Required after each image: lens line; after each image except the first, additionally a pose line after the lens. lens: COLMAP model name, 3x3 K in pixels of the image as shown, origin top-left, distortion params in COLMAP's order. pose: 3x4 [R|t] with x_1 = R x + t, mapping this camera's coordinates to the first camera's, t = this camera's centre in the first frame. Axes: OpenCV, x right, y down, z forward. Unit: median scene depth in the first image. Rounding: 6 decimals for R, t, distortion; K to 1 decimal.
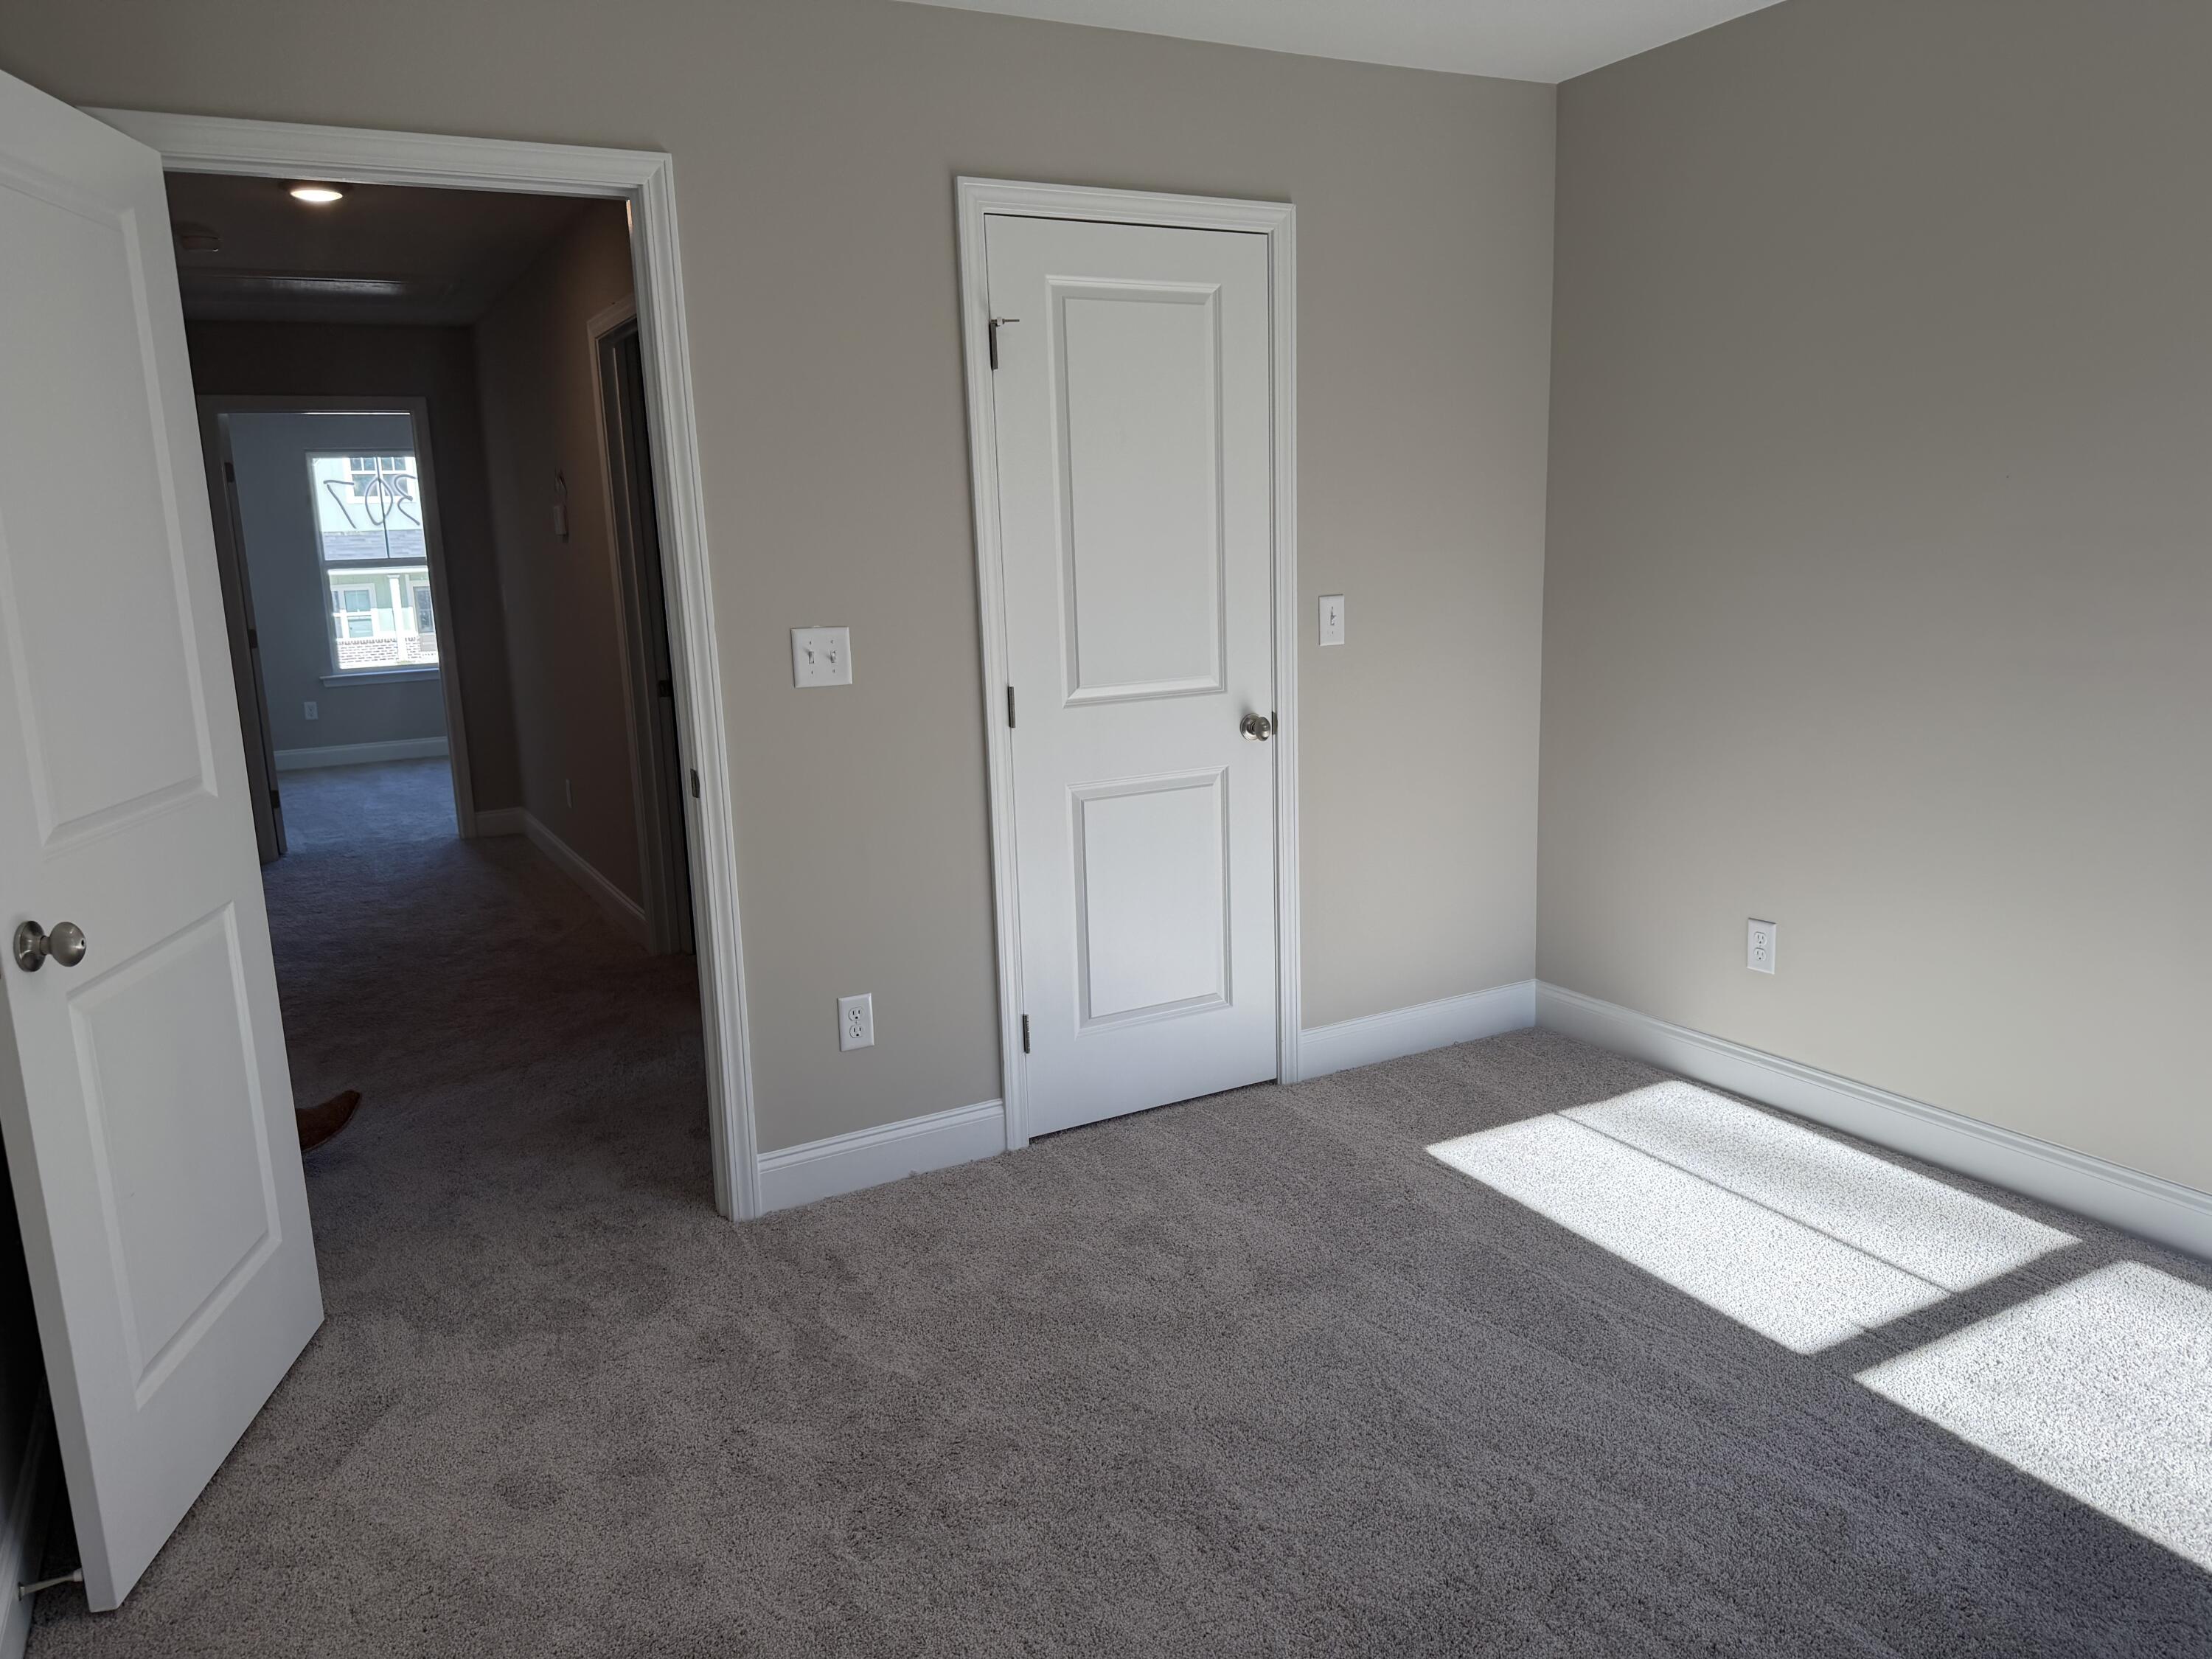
lens RADIAL K [[1571.4, 0, 1106.7], [0, 1571.4, 813.2], [0, 0, 1]] dist [0.042864, -0.050290]
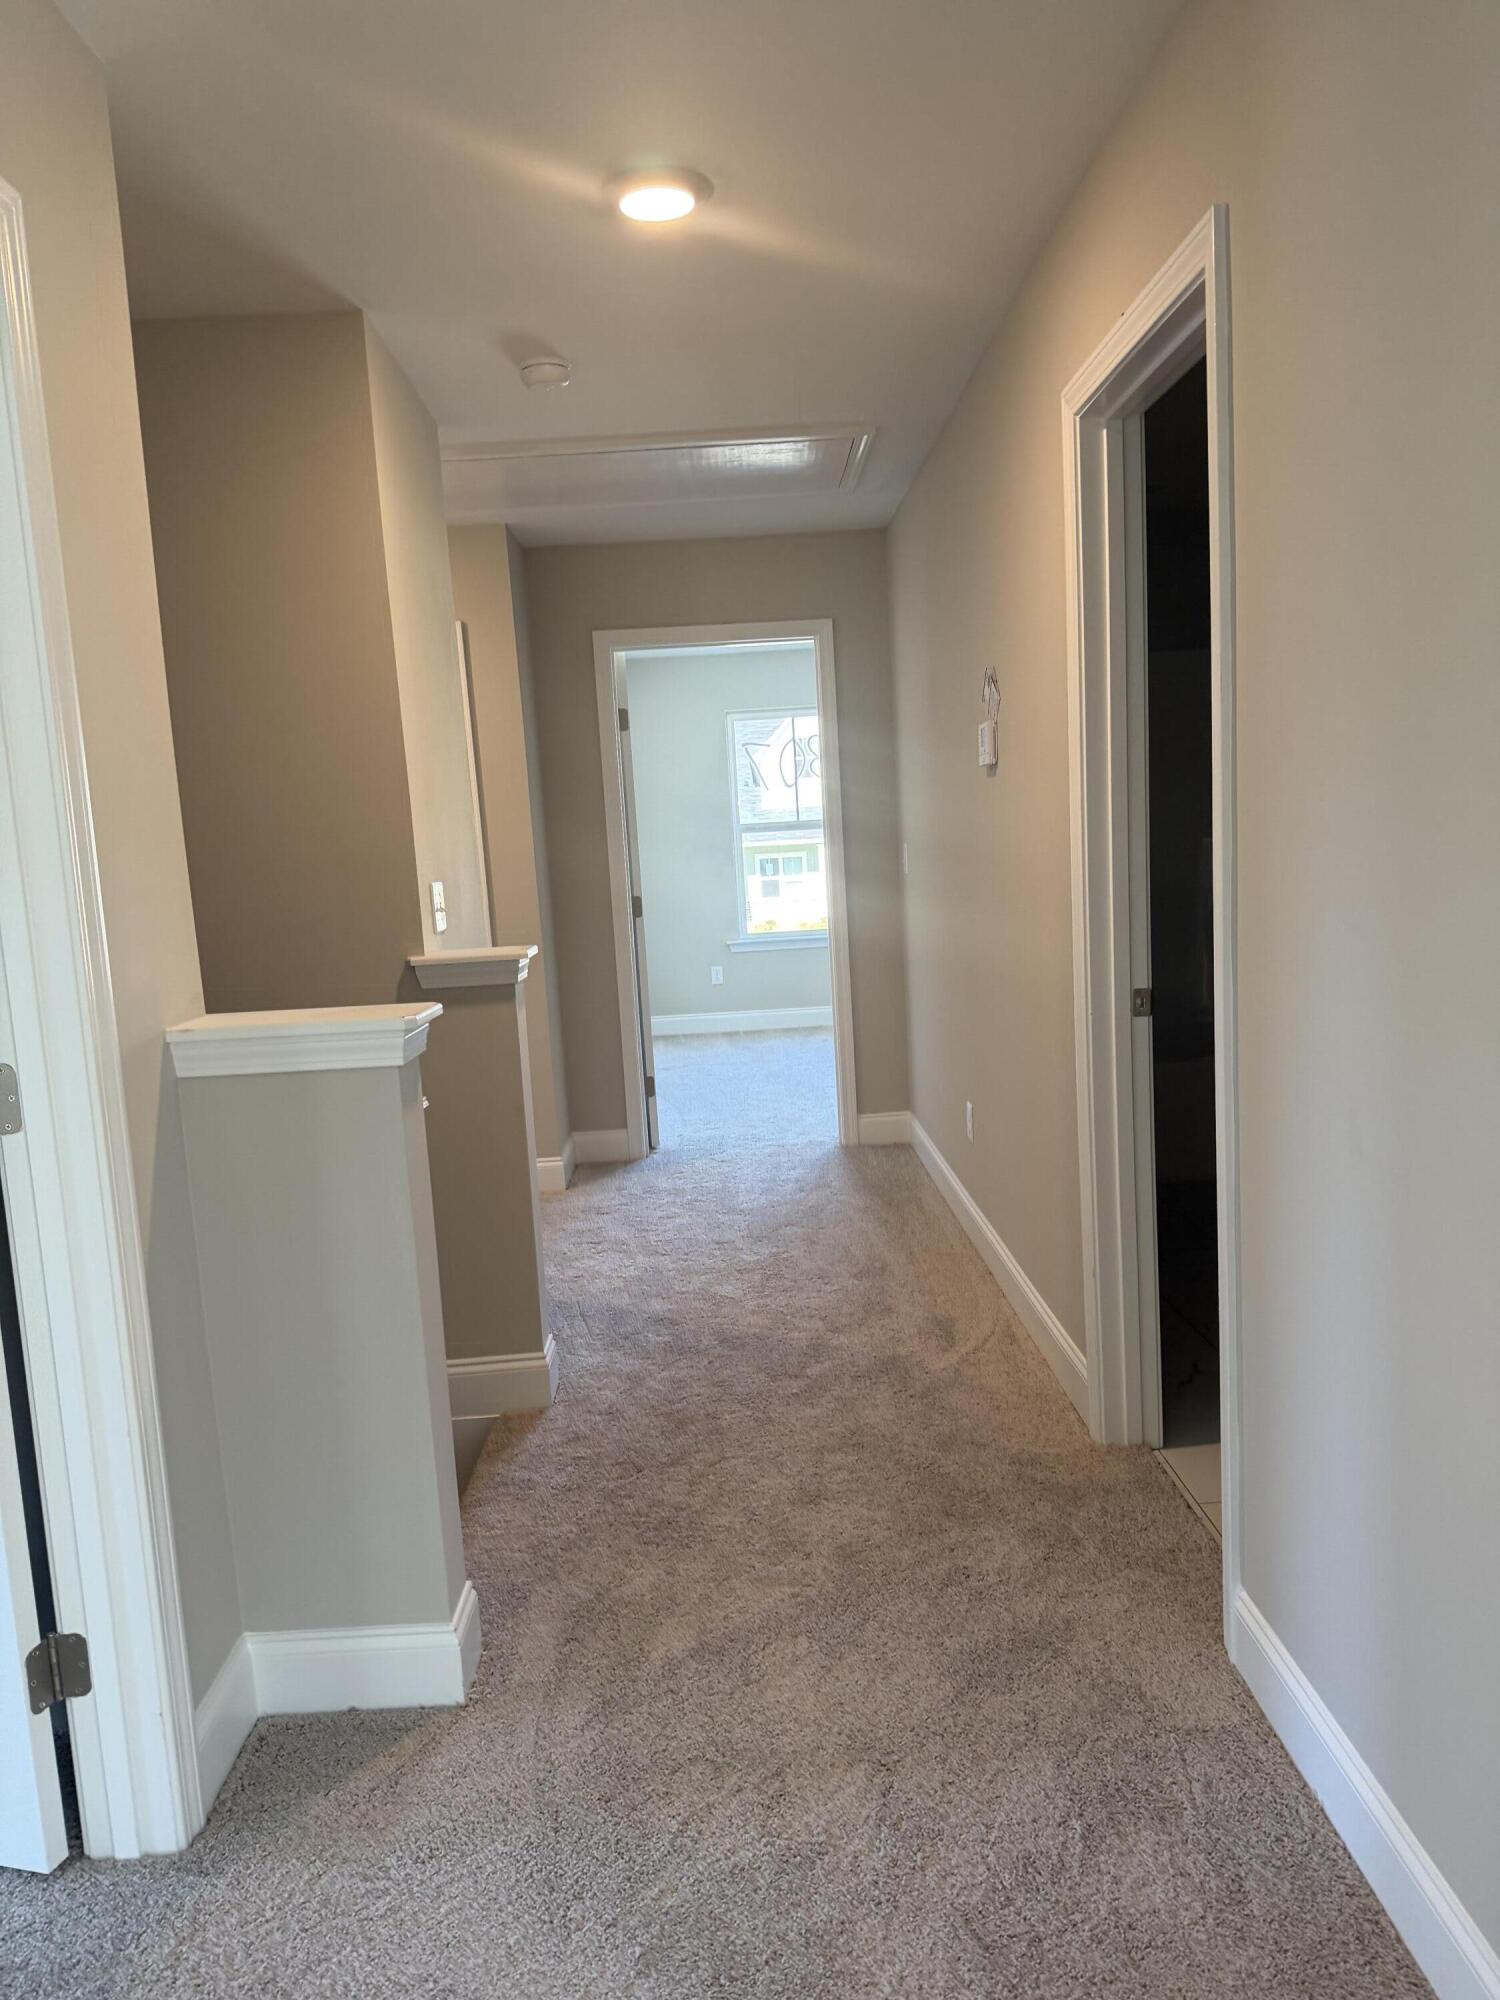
lens RADIAL K [[1420.8, 0, 753.8], [0, 1420.8, 998.9], [0, 0, 1]] dist [0.042864, -0.050290]
pose [[0.892257, 0.041610, -0.449607, -0.125106], [-0.059723, 0.997872, -0.026173, -0.042829], [0.447561, 0.050205, 0.892843, 0.332080]]
